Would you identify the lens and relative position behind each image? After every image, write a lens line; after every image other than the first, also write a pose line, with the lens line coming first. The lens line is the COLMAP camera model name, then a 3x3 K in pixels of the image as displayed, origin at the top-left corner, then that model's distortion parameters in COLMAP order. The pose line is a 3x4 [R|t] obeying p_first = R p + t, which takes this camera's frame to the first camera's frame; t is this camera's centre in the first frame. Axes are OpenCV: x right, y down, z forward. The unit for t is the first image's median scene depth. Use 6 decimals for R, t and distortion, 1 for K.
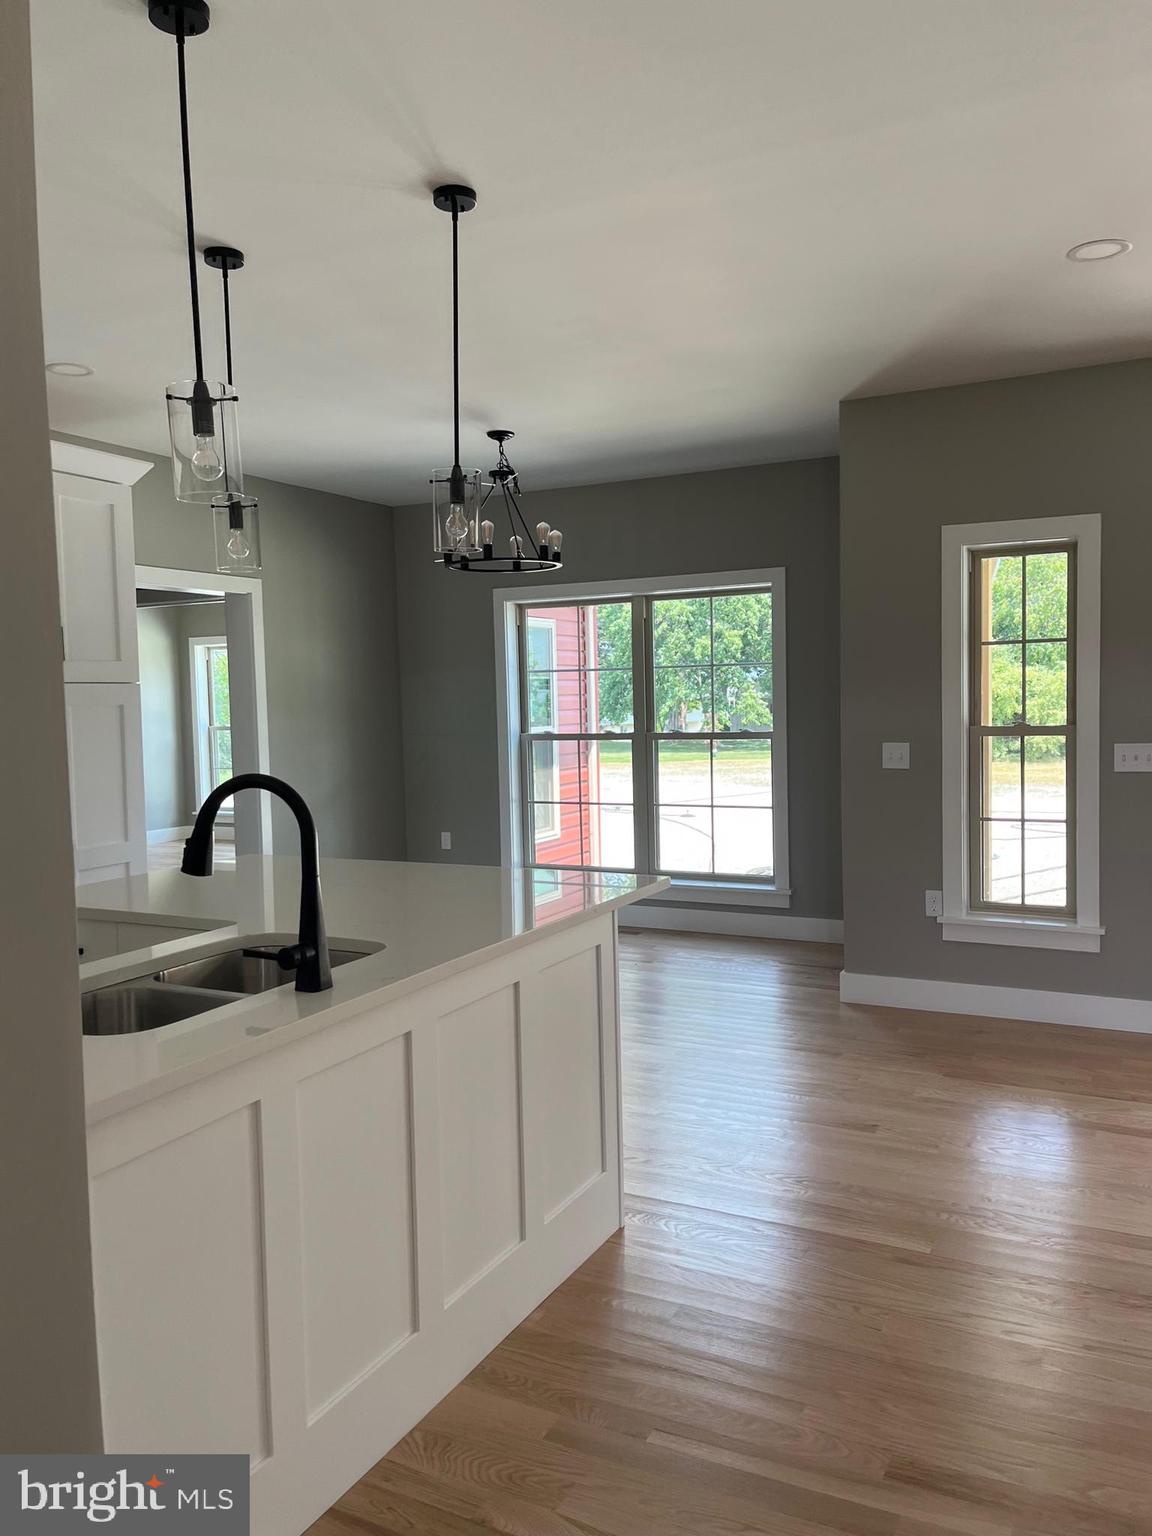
lens RADIAL K [[1155.5, 0, 580.8], [0, 1155.5, 763.2], [0, 0, 1]] dist [0.046236, -0.089095]
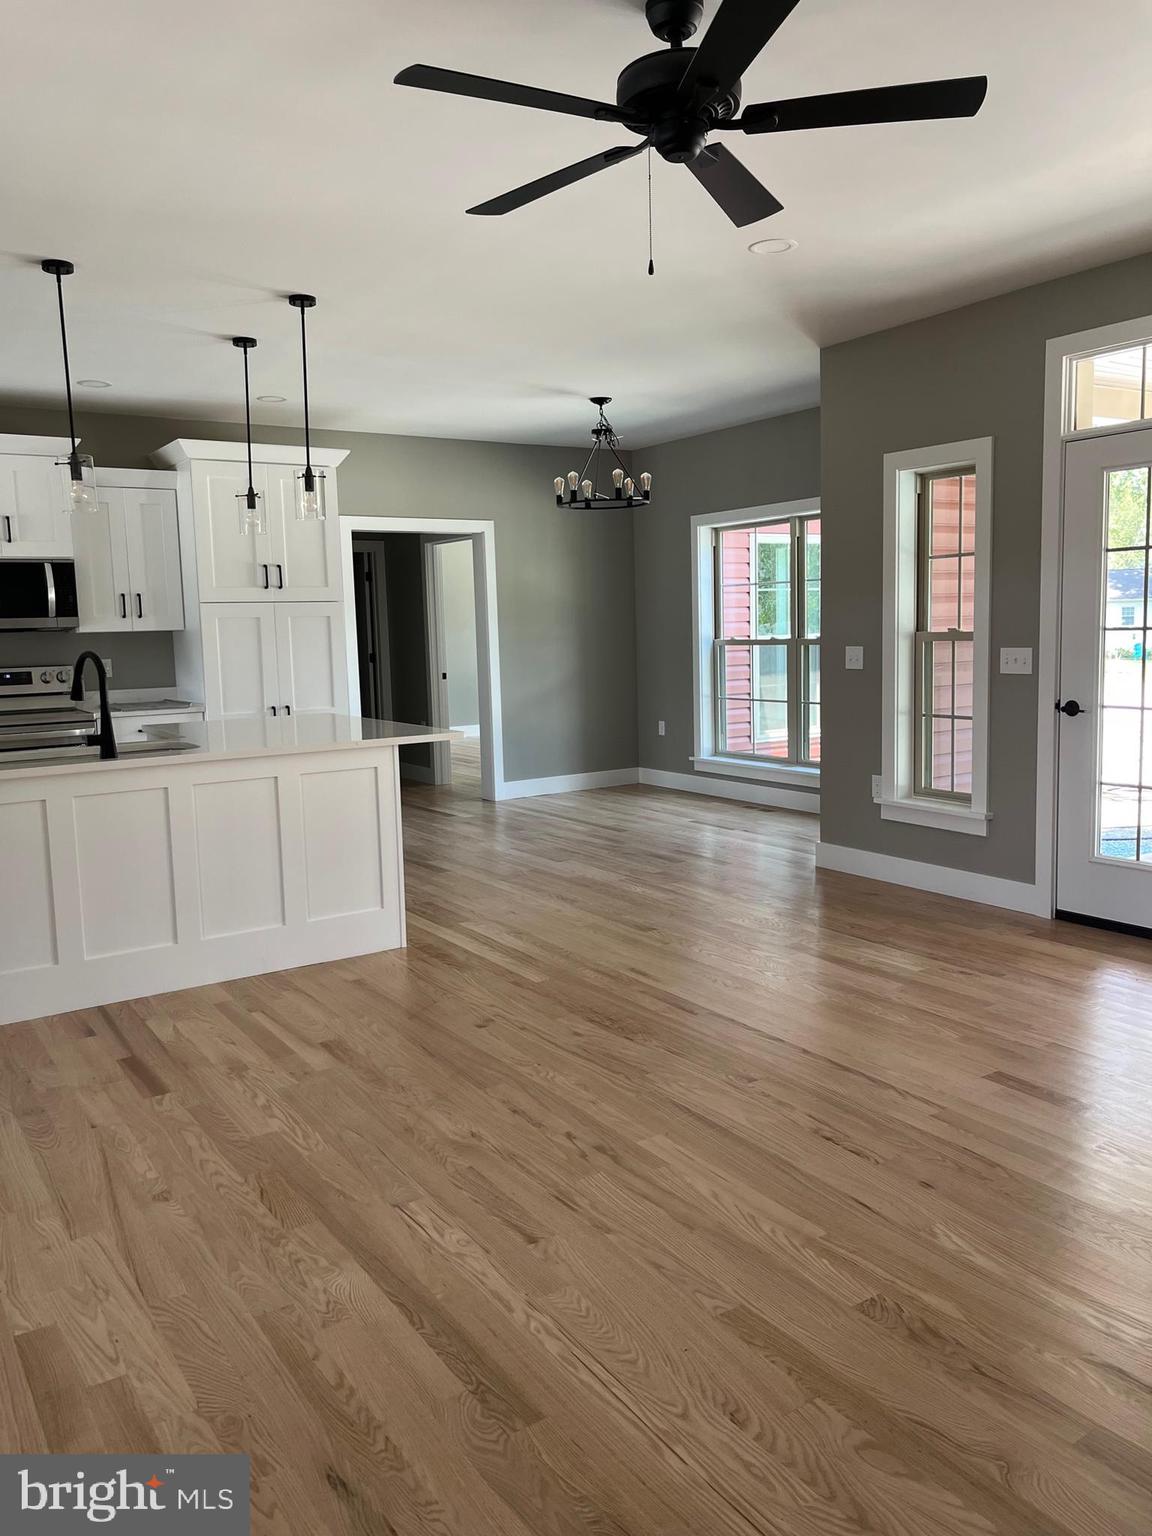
lens RADIAL K [[1155.5, 0, 580.8], [0, 1155.5, 763.2], [0, 0, 1]] dist [0.046236, -0.089095]
pose [[0.870892, 0.056884, -0.488171, 0.609765], [-0.019070, 0.996442, 0.082090, 0.008610], [0.491104, -0.062182, 0.868879, -0.145322]]
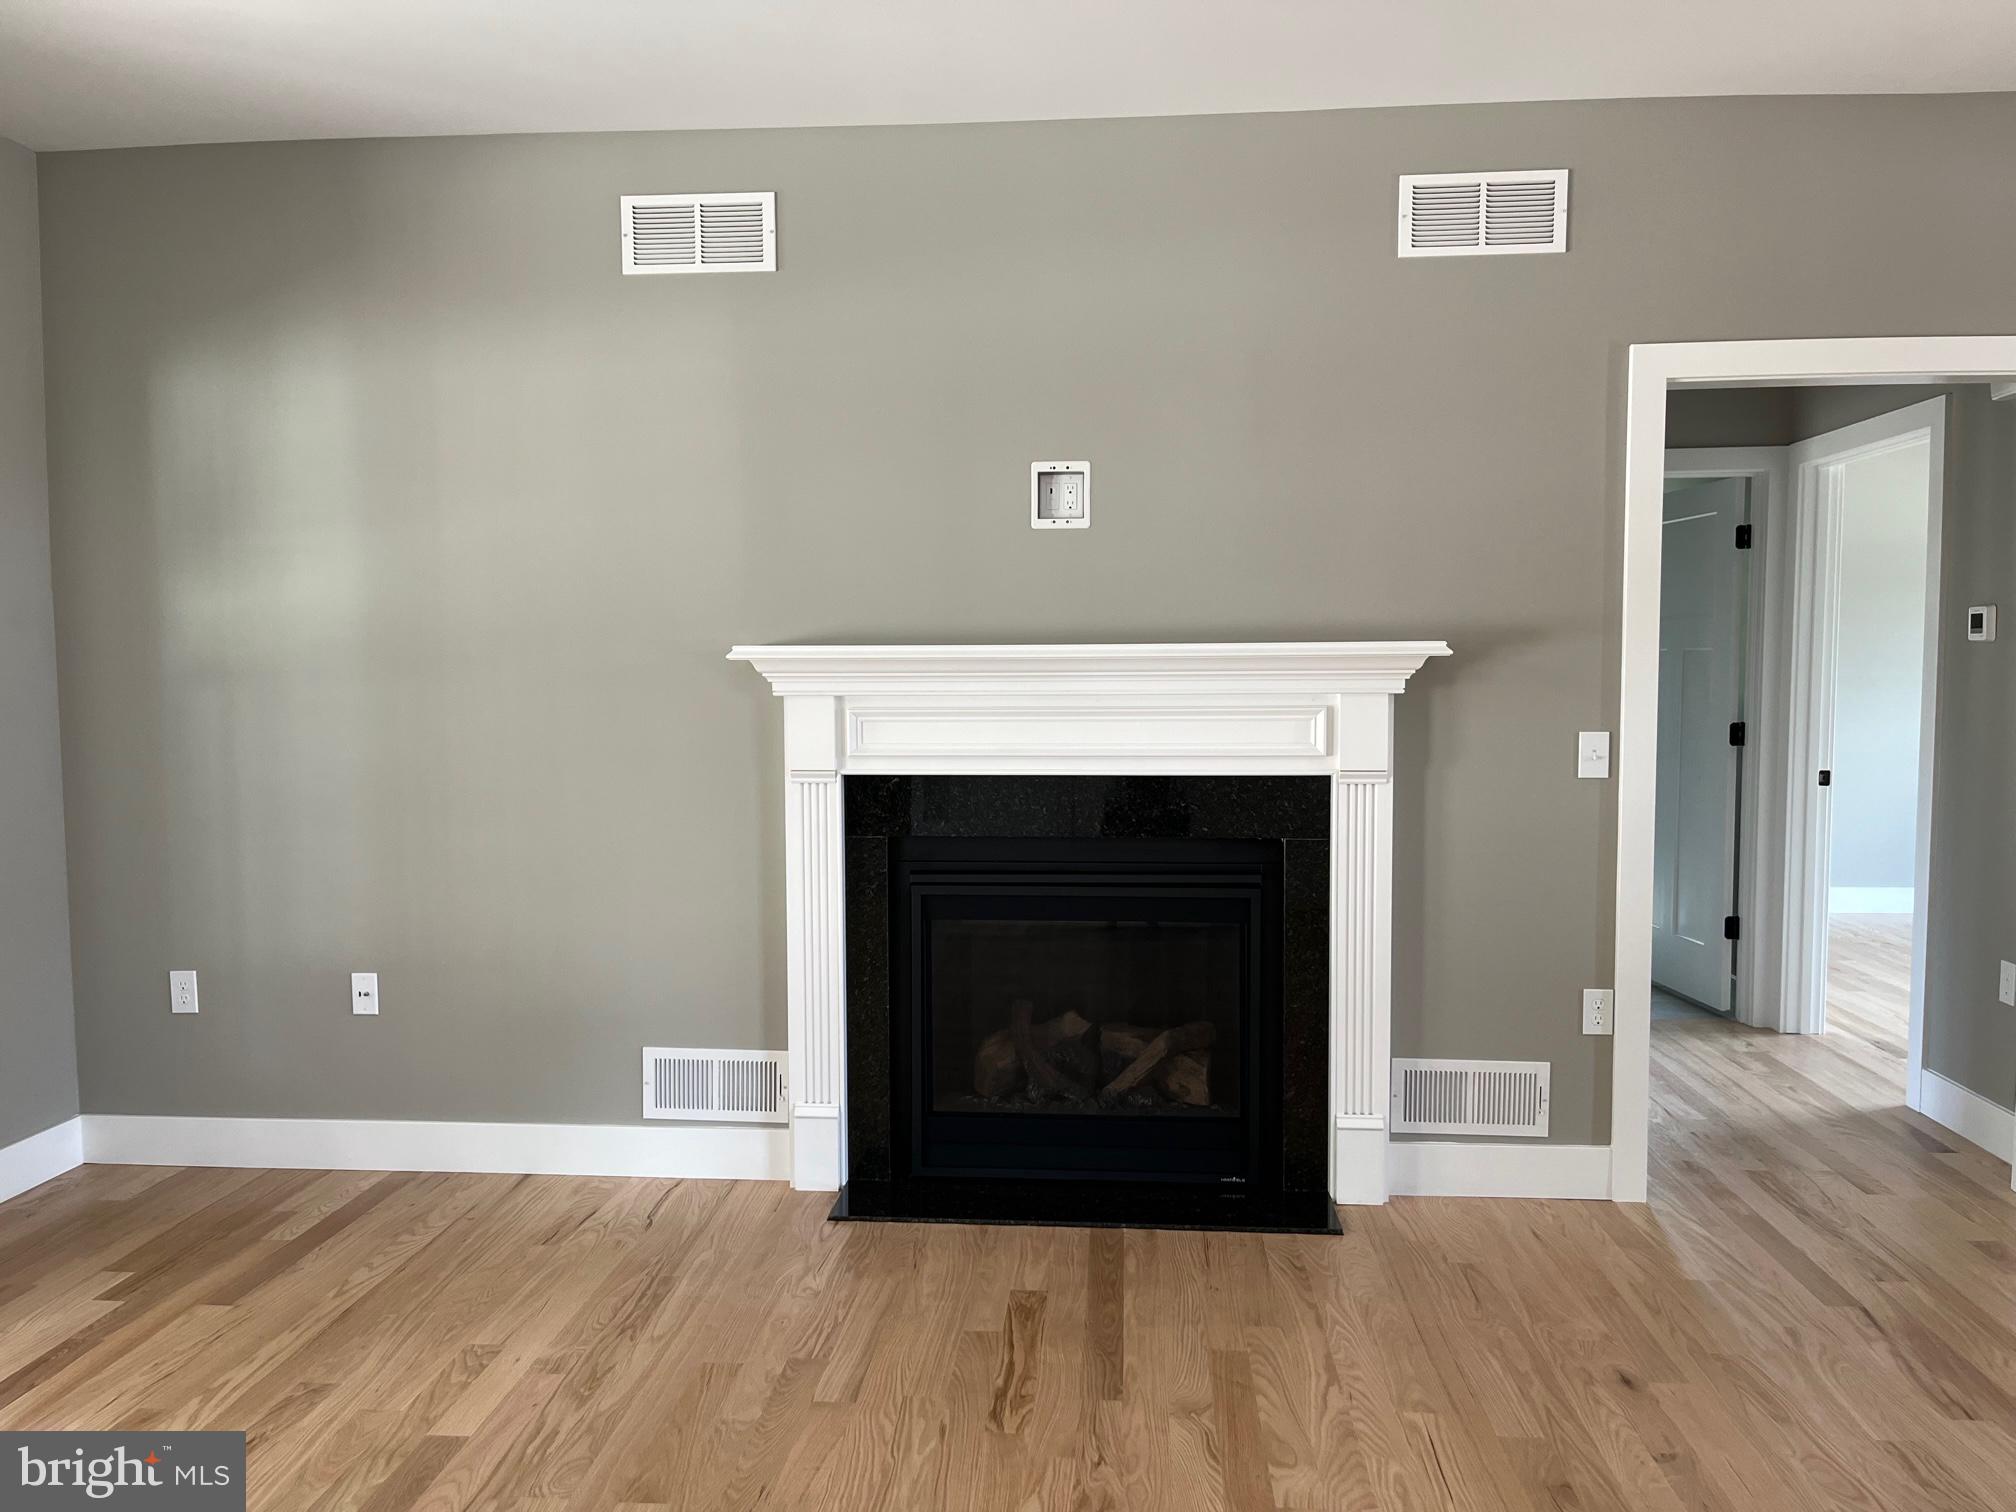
lens RADIAL K [[1548.6, 0, 1011.4], [0, 1548.6, 766.8], [0, 0, 1]] dist [0.086663, -0.119630]
pose [[-0.384453, -0.045060, 0.922044, 0.082585], [0.063832, 0.995120, 0.075246, -0.020934], [-0.920935, 0.087784, -0.379701, 0.471469]]
